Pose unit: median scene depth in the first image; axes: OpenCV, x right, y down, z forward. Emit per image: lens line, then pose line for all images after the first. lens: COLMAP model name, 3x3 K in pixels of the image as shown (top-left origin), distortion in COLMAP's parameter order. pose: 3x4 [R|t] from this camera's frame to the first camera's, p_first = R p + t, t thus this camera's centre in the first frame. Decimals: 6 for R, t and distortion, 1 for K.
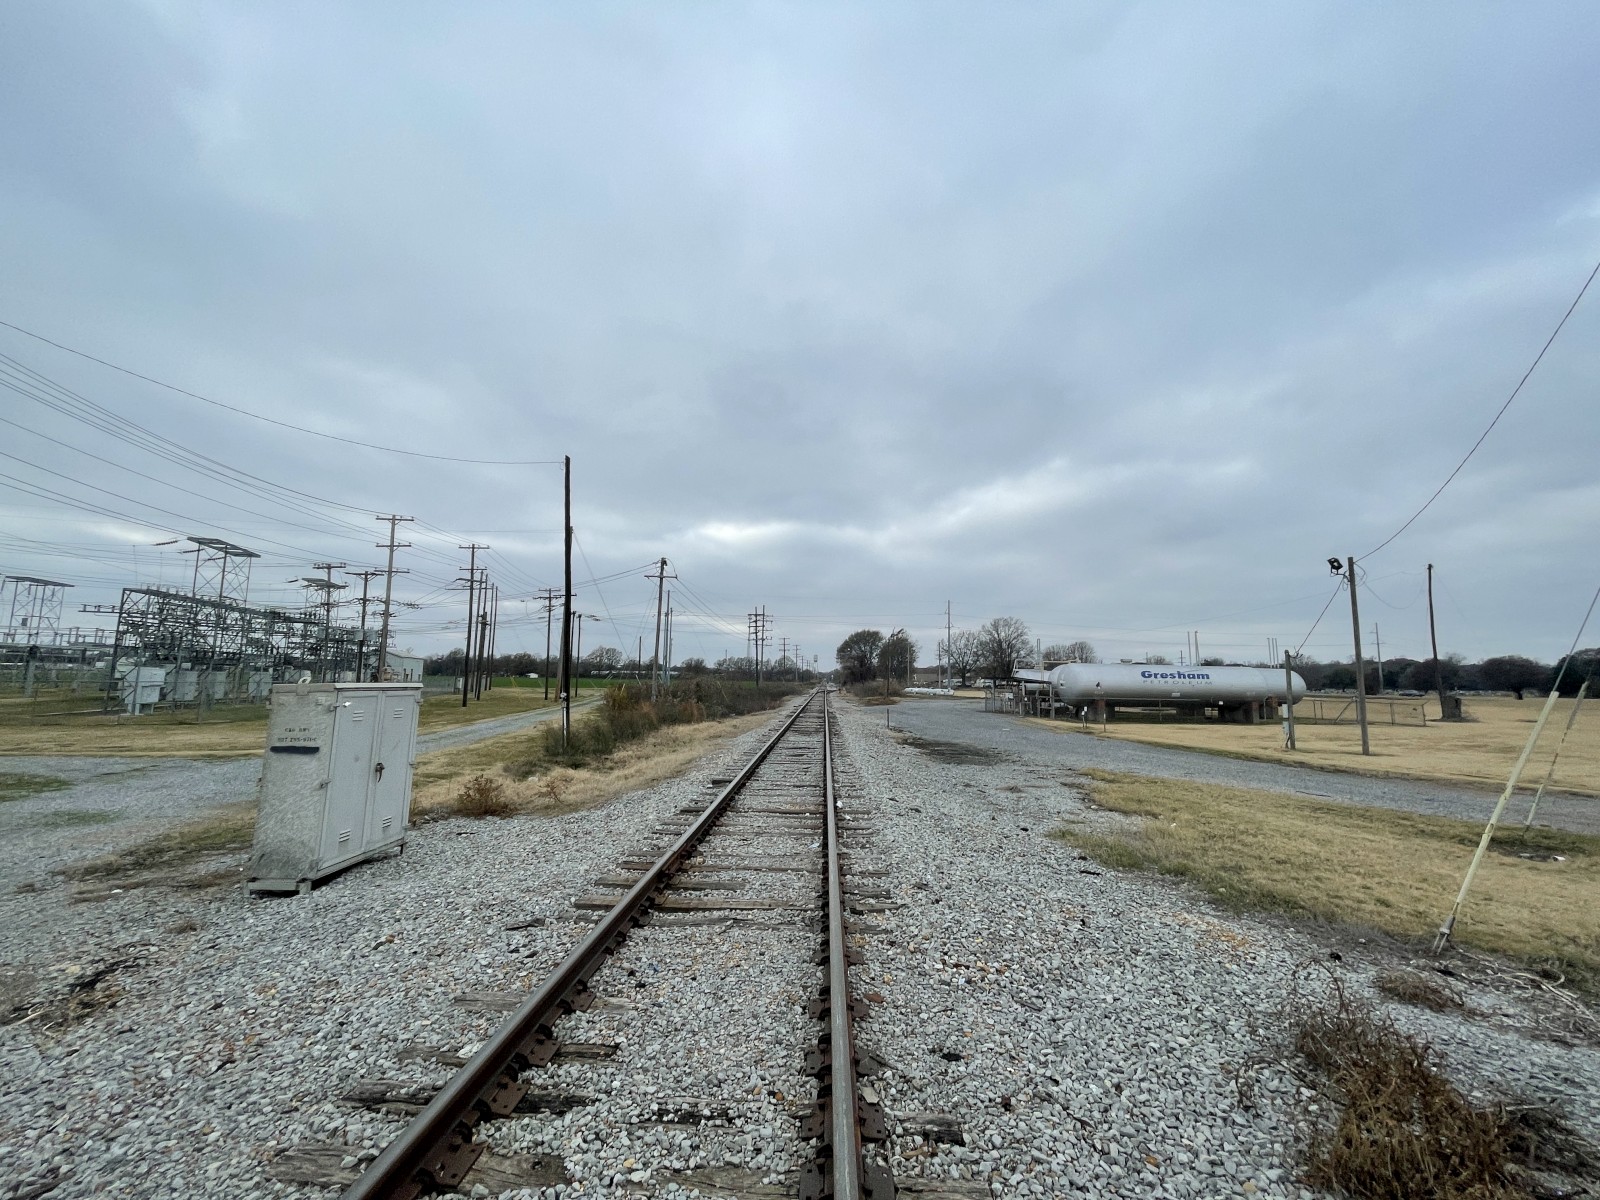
lens RADIAL K [[643.7, 0, 799.0], [0, 643.7, 602.5], [0, 0, 1]] dist [-0.000102, -0.000077]
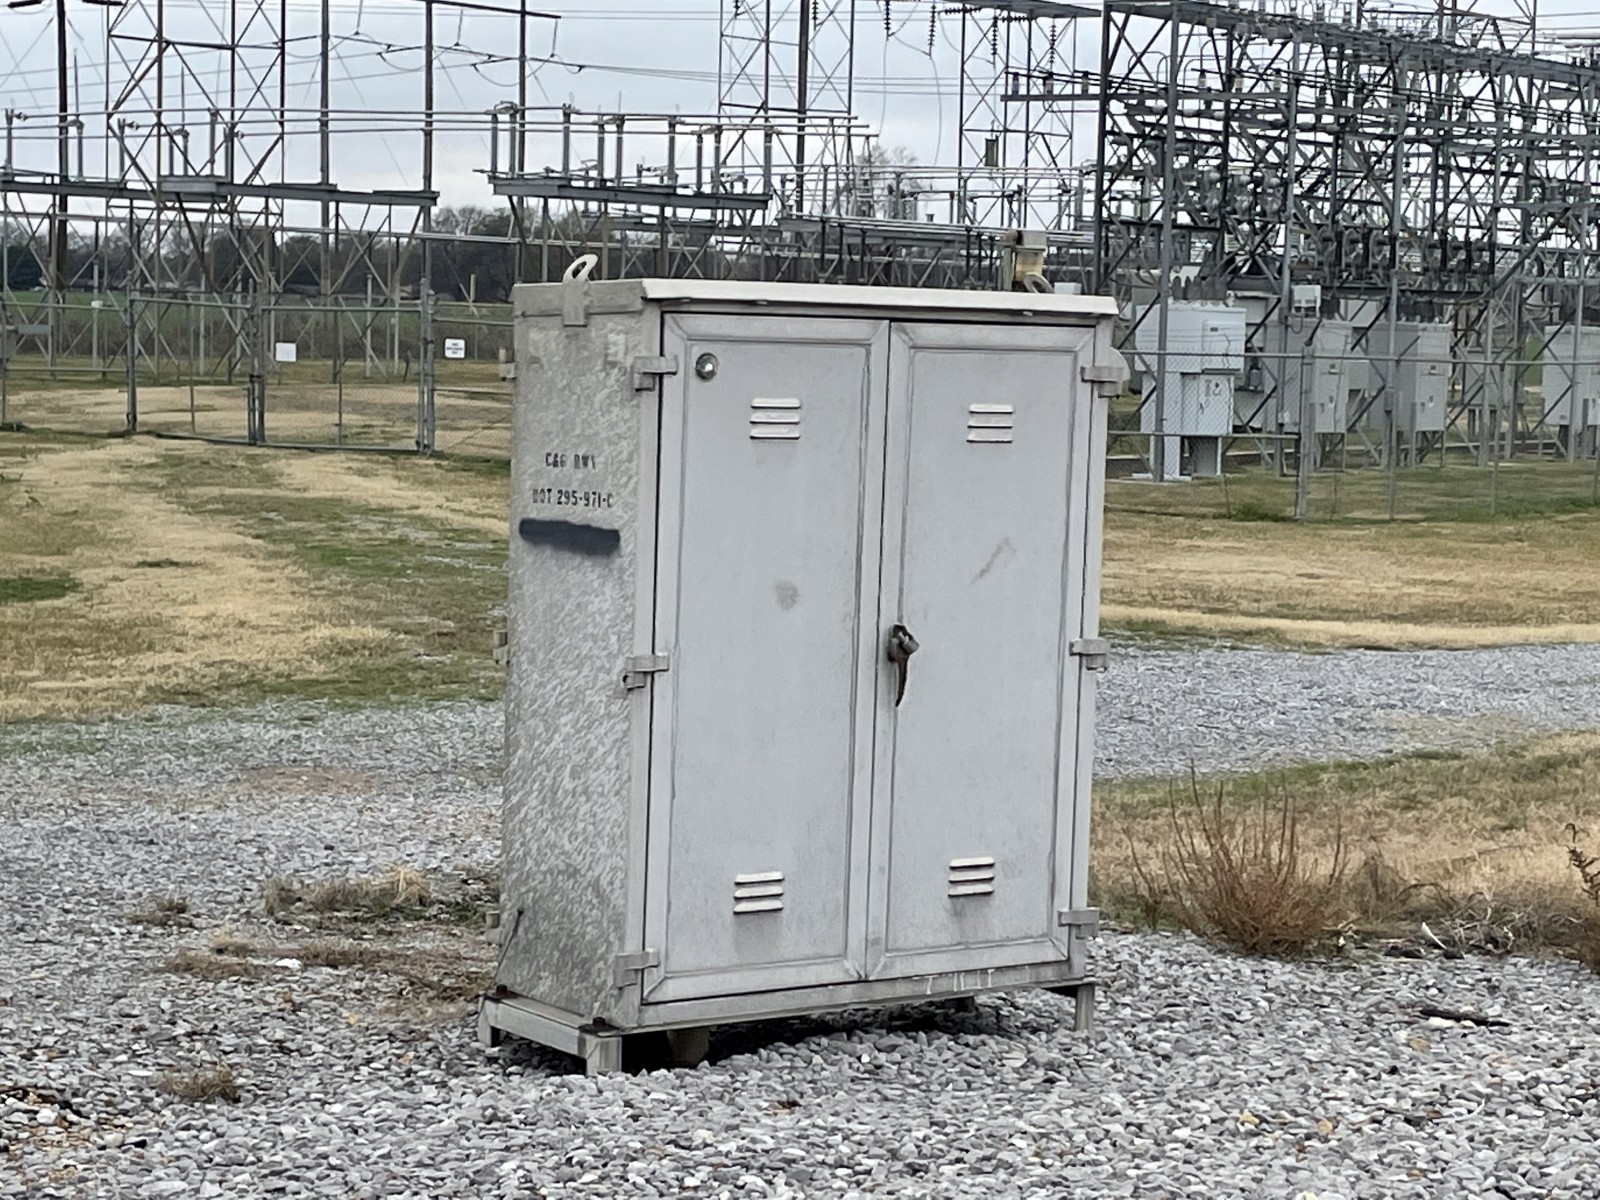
lens RADIAL K [[3479.8, 0, 800.0], [0, 3479.8, 600.0], [0, 0, 1]] dist [0.050081, 0.252532]
pose [[0.585775, 0.068705, -0.807557, 0.343144], [0.077915, 0.987012, 0.140490, 0.055358], [0.806720, -0.145216, 0.572813, 0.230022]]
